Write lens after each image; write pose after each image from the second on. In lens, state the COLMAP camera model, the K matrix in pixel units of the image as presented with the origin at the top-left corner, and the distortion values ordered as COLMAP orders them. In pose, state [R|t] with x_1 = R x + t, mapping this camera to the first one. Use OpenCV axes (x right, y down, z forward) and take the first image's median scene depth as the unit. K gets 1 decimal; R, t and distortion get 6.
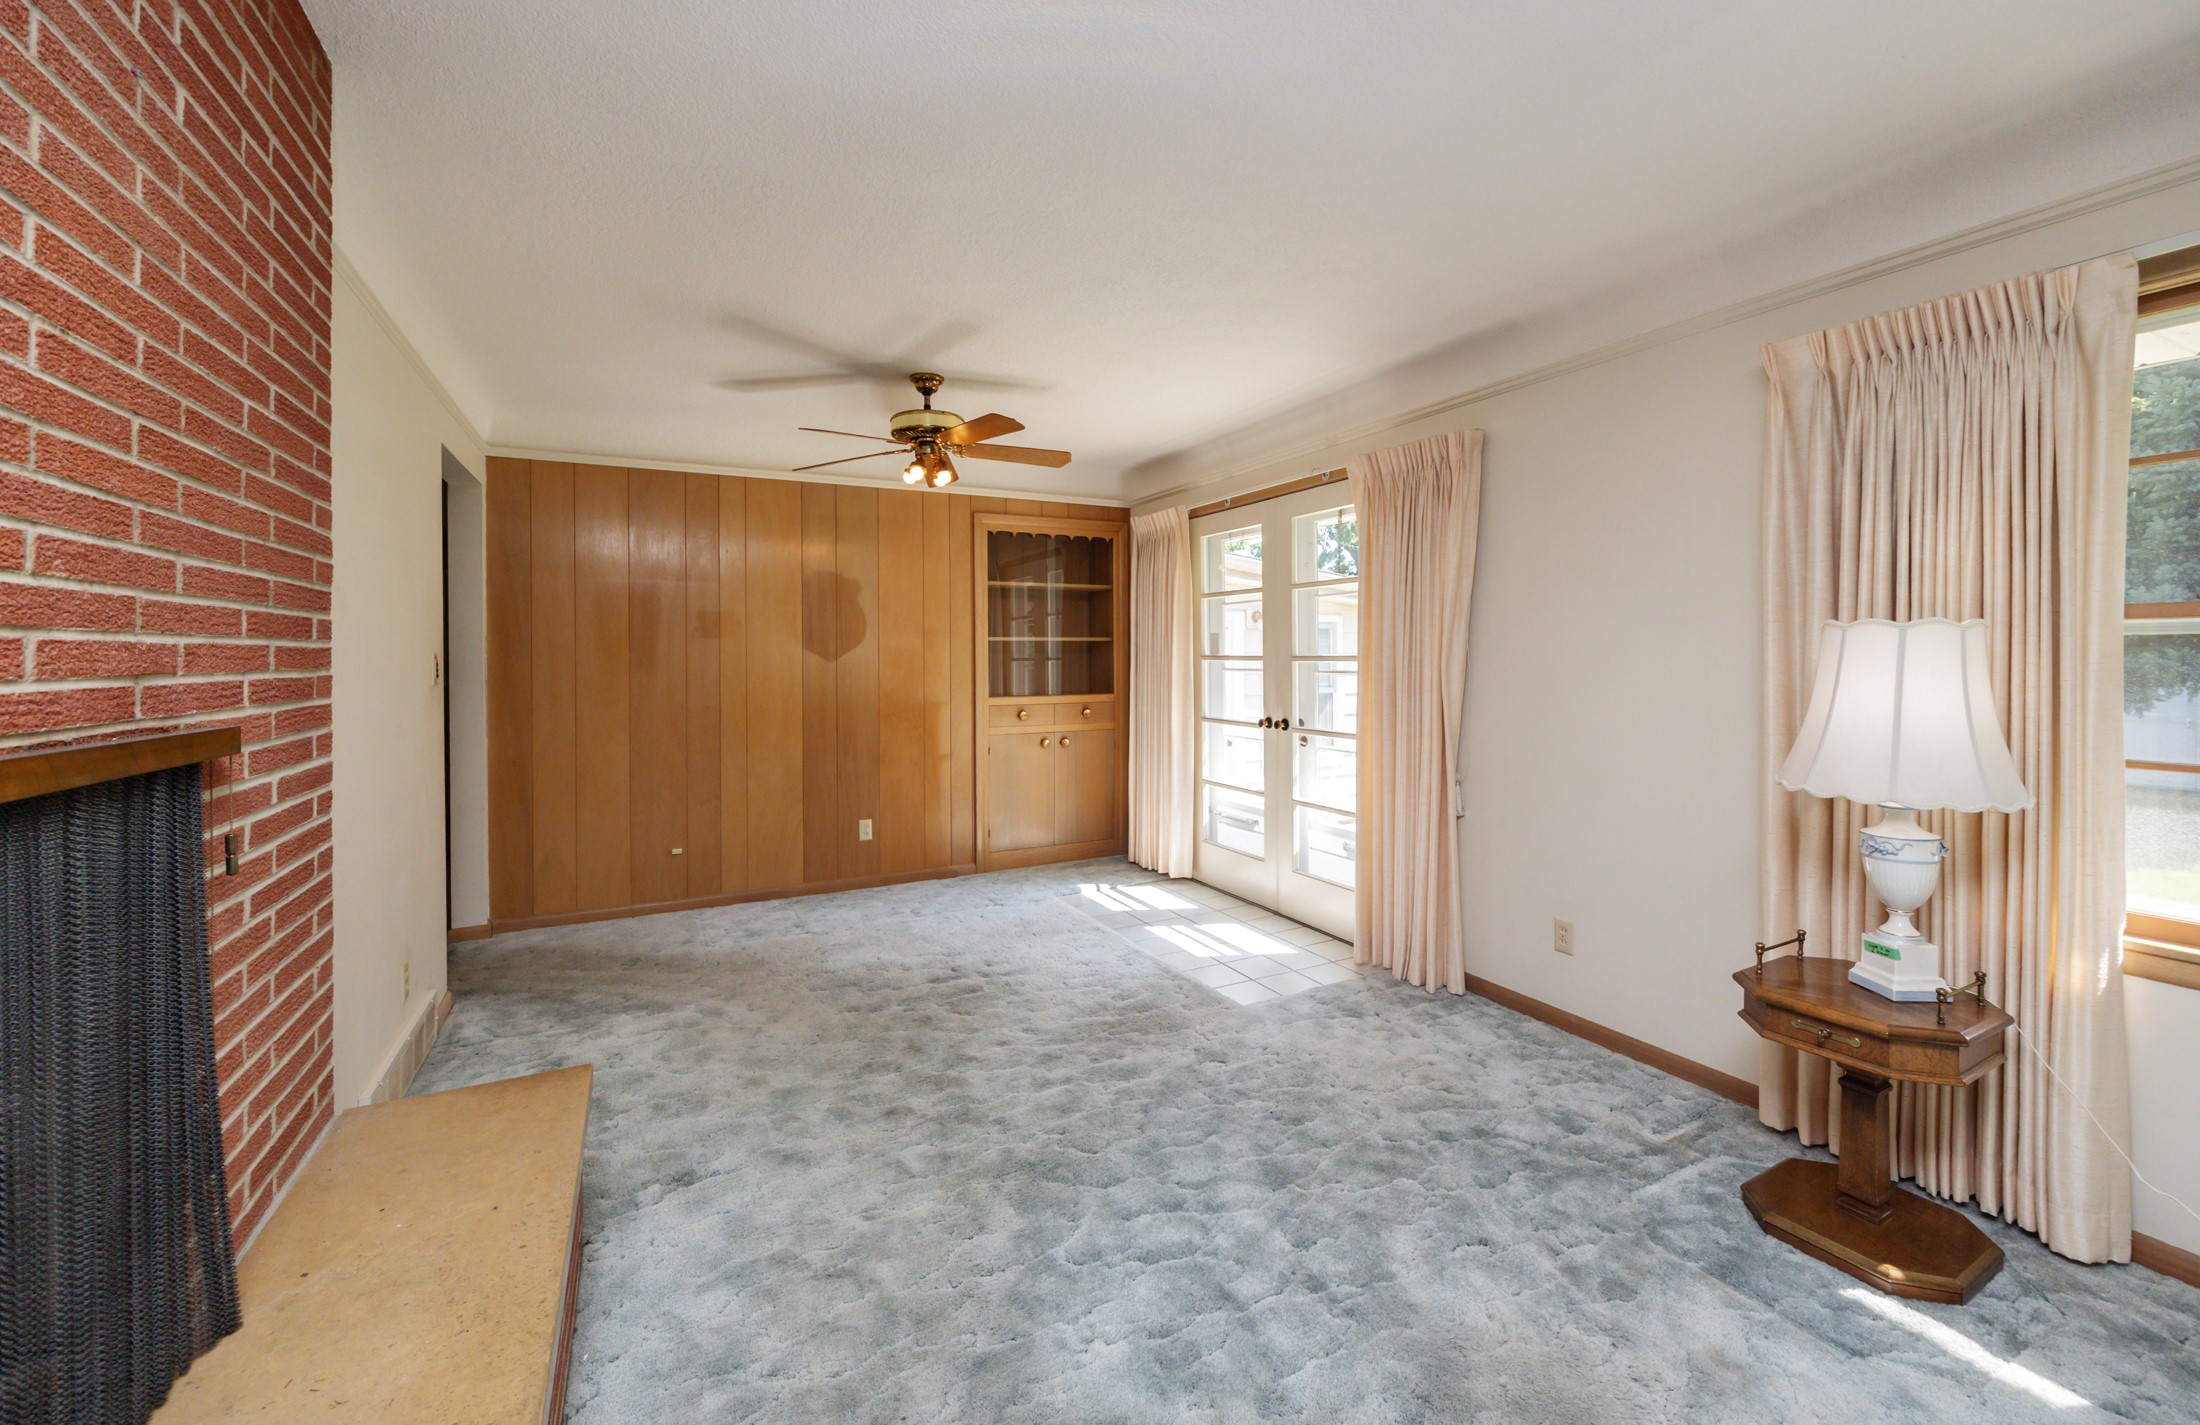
lens RADIAL K [[882.9, 0, 1099.2], [0, 882.9, 667.3], [0, 0, 1]] dist [0.000228, 0.000013]
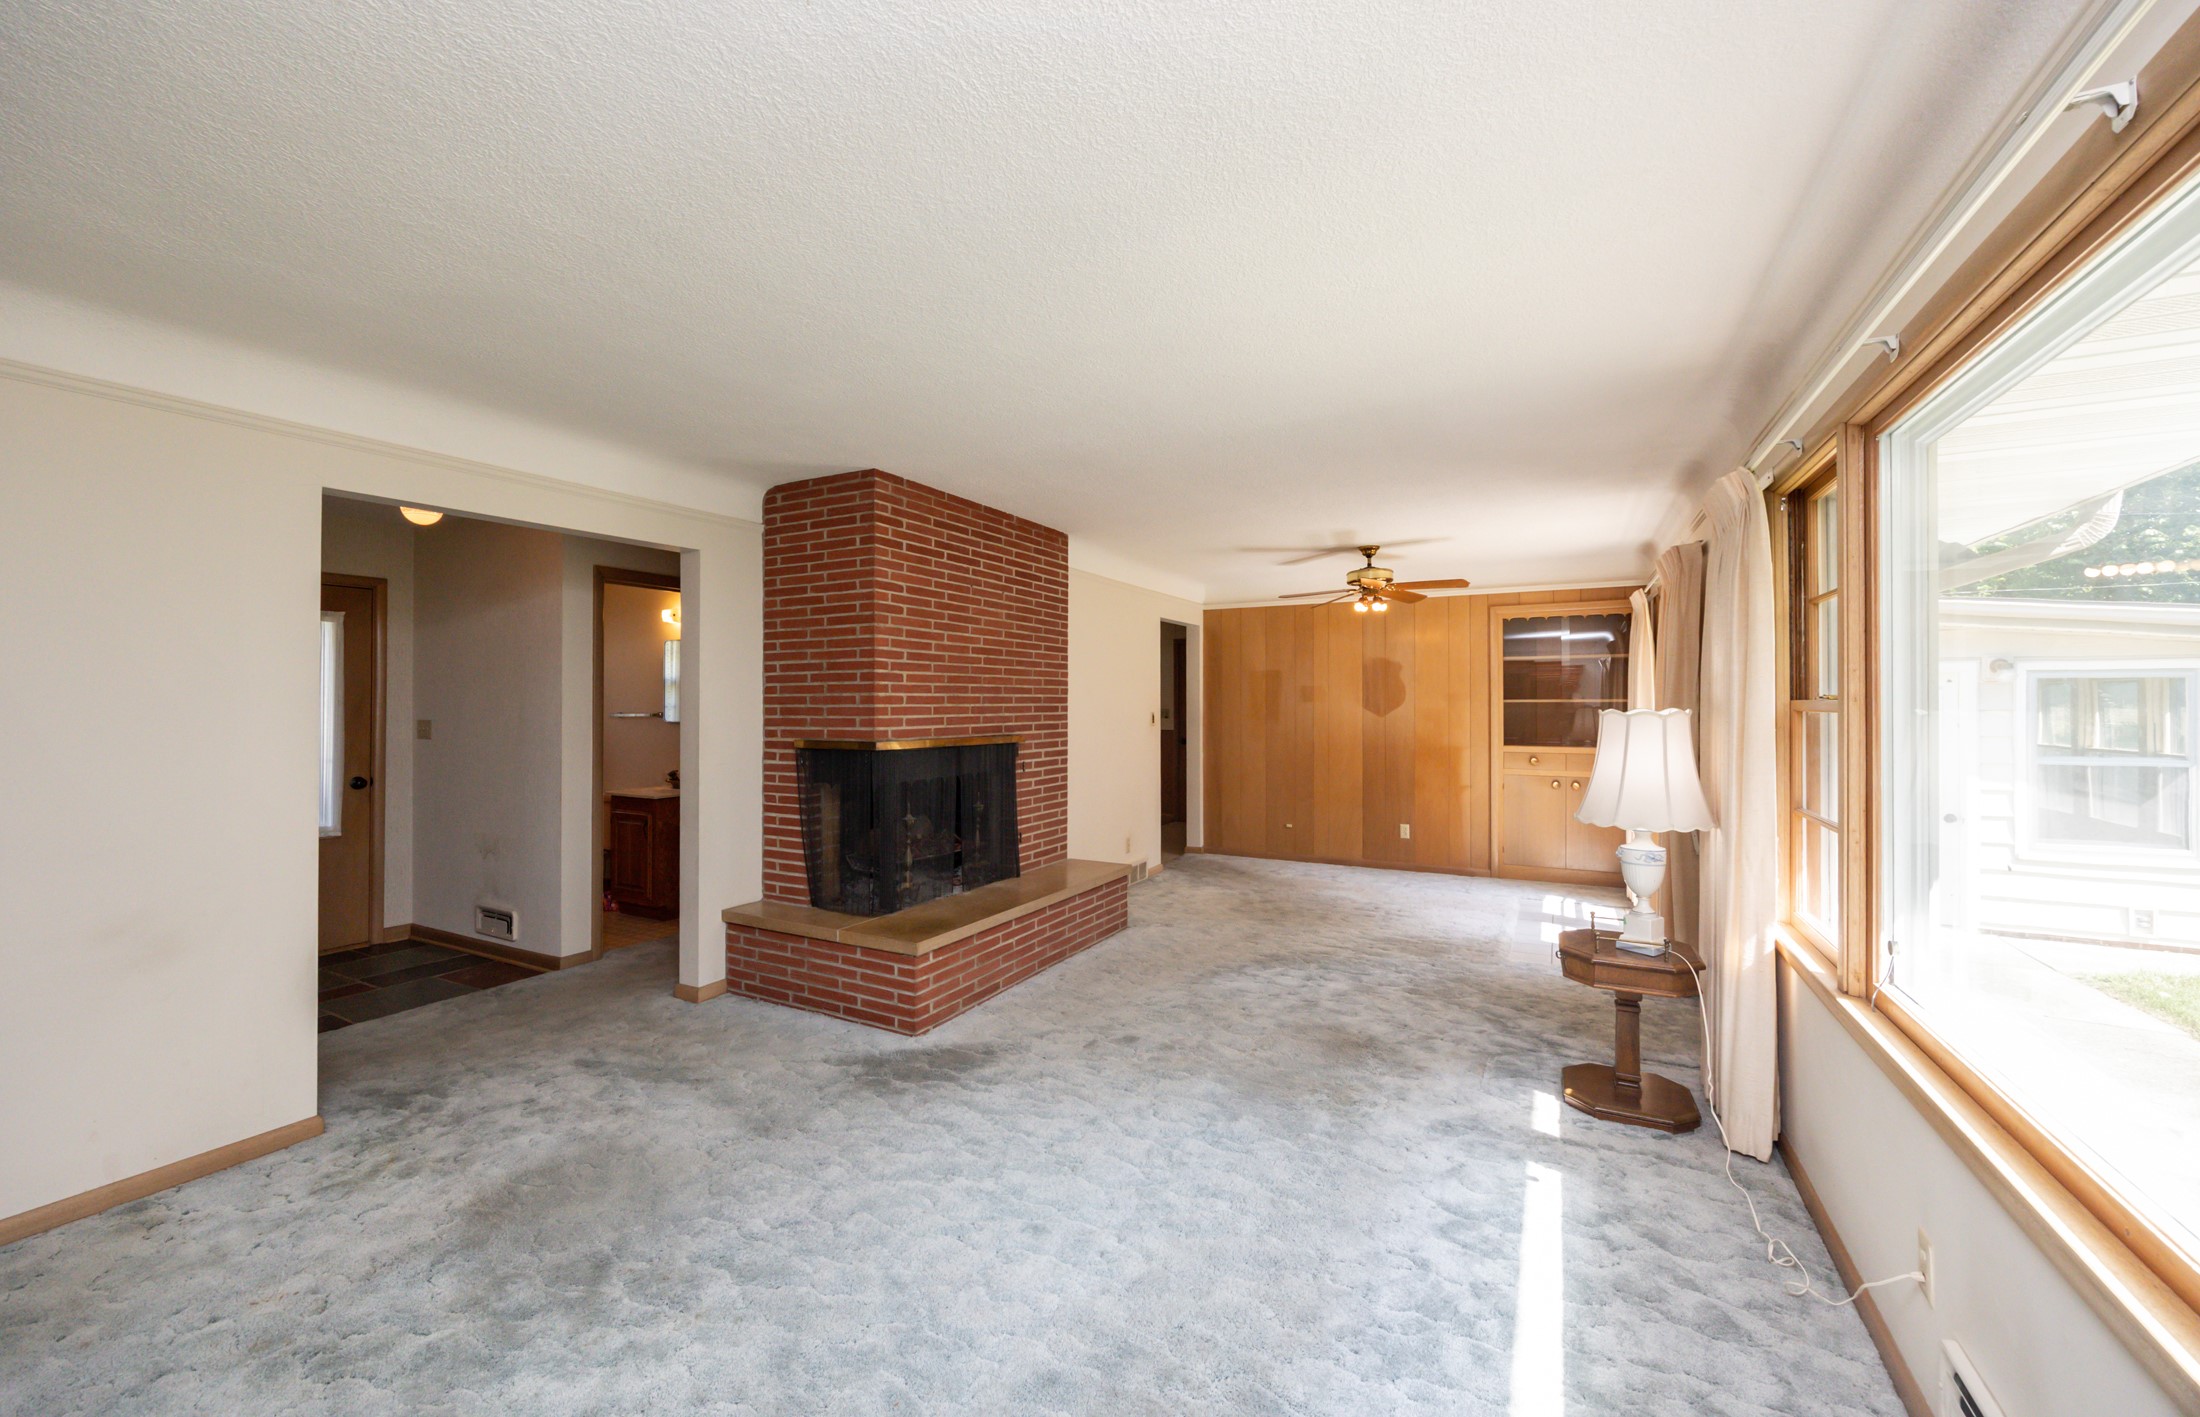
lens RADIAL K [[866.2, 0, 1088.3], [0, 866.2, 695.0], [0, 0, 1]] dist [-0.000203, 0.000002]
pose [[0.565824, -0.006291, -0.824502, 0.794590], [-0.011456, 0.999814, -0.015491, -0.019092], [0.824446, 0.018211, 0.565647, -0.327780]]
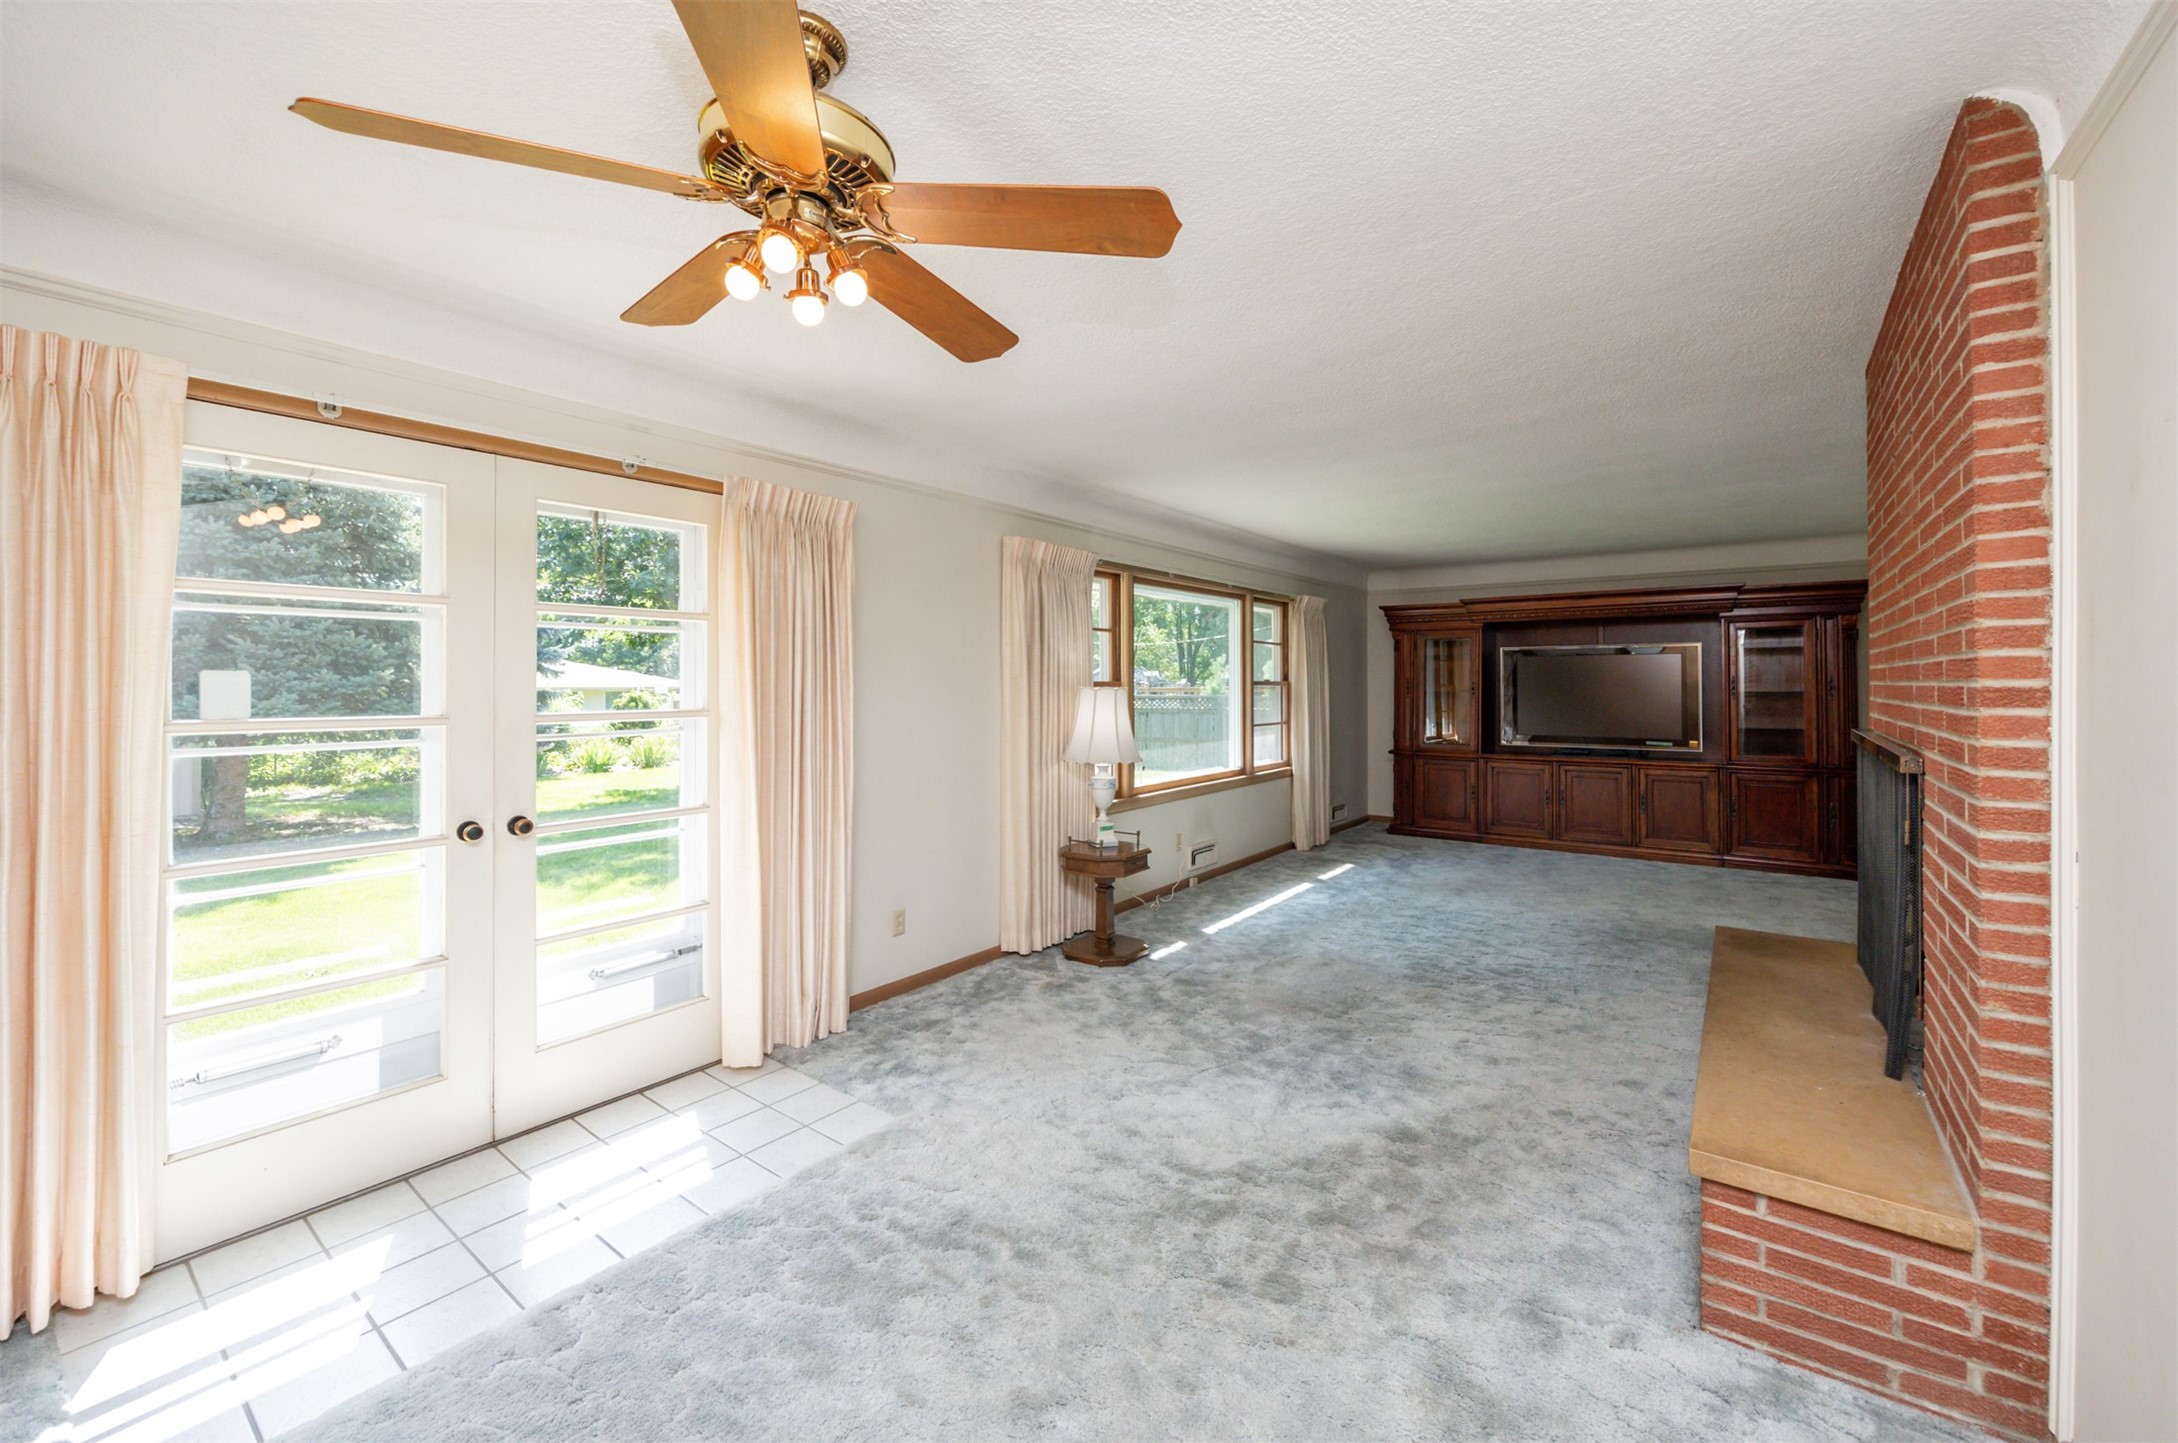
lens RADIAL K [[871.5, 0, 1113.0], [0, 871.5, 678.3], [0, 0, 1]] dist [-0.000035, -0.000394]
pose [[-0.450170, 0.005798, 0.892924, -0.569198], [0.014426, 0.999896, 0.000781, -0.033684], [-0.892826, 0.013233, -0.450207, 0.984218]]
